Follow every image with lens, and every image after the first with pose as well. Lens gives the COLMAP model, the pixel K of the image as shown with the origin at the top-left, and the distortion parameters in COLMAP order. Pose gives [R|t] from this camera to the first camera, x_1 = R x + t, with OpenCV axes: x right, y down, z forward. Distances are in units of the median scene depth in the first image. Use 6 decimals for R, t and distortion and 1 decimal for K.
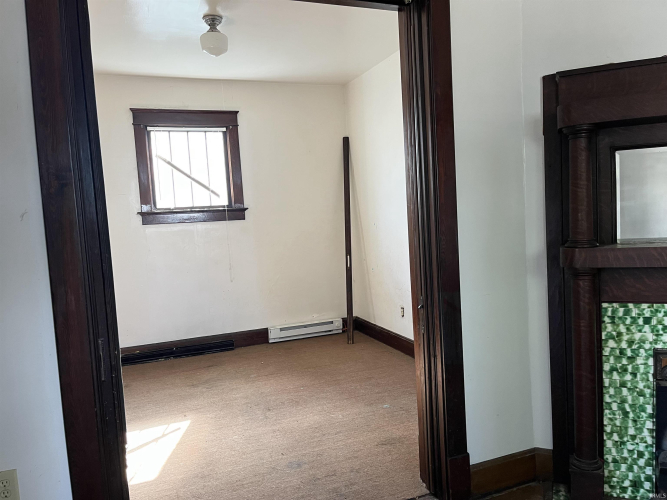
lens RADIAL K [[504.5, 0, 334.6], [0, 504.5, 248.8], [0, 0, 1]] dist [0.062376, -0.083361]
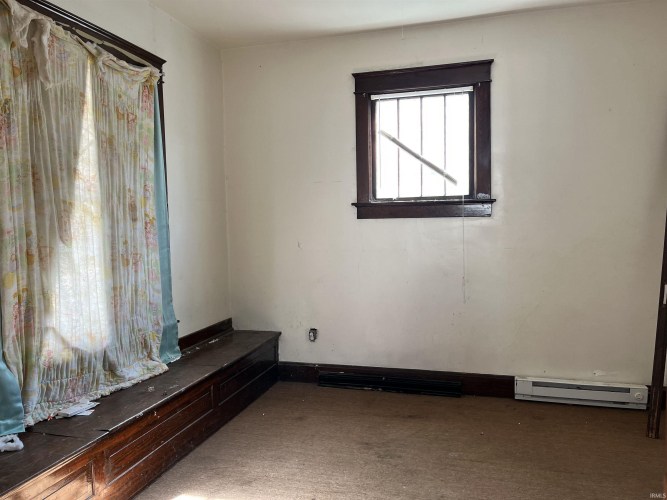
lens RADIAL K [[504.5, 0, 331.8], [0, 504.5, 253.6], [0, 0, 1]] dist [0.062376, -0.083361]
pose [[0.805413, 0.074017, -0.588074, 0.063979], [-0.075291, 0.996911, 0.022358, -0.006151], [0.587912, 0.026269, 0.808498, 0.316877]]
